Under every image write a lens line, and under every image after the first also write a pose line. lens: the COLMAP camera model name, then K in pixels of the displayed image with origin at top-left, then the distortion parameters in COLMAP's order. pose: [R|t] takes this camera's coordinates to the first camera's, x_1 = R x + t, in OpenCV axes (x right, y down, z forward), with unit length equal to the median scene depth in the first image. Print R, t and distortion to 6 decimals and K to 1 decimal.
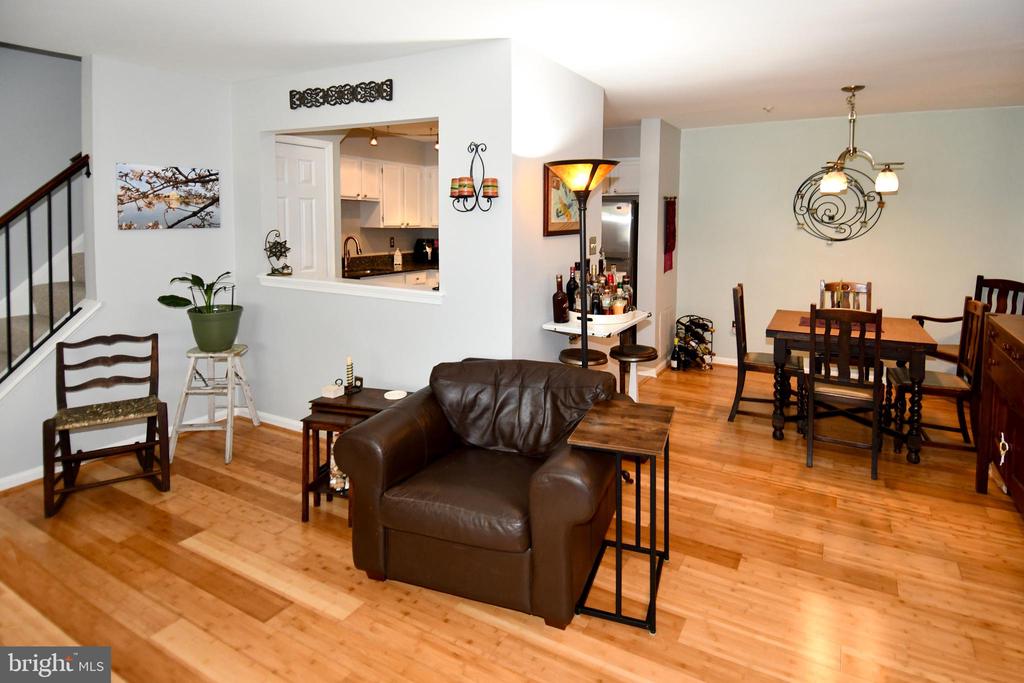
lens RADIAL K [[599.5, 0, 476.8], [0, 599.5, 220.9], [0, 0, 1]] dist [0.004351, -0.037236]
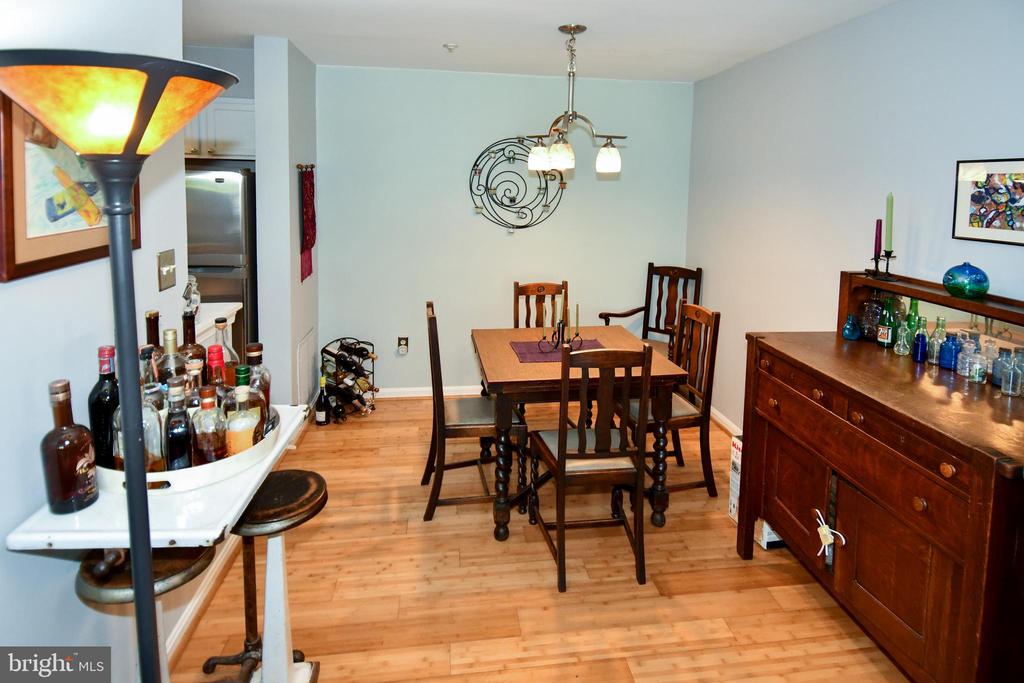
lens RADIAL K [[638.8, 0, 569.5], [0, 638.8, 253.5], [0, 0, 1]] dist [0.065477, -0.047171]
pose [[0.742751, -0.055155, 0.667292, 0.070159], [-0.013200, 0.995202, 0.096952, -0.020257], [-0.669438, -0.080820, 0.738459, 0.330951]]
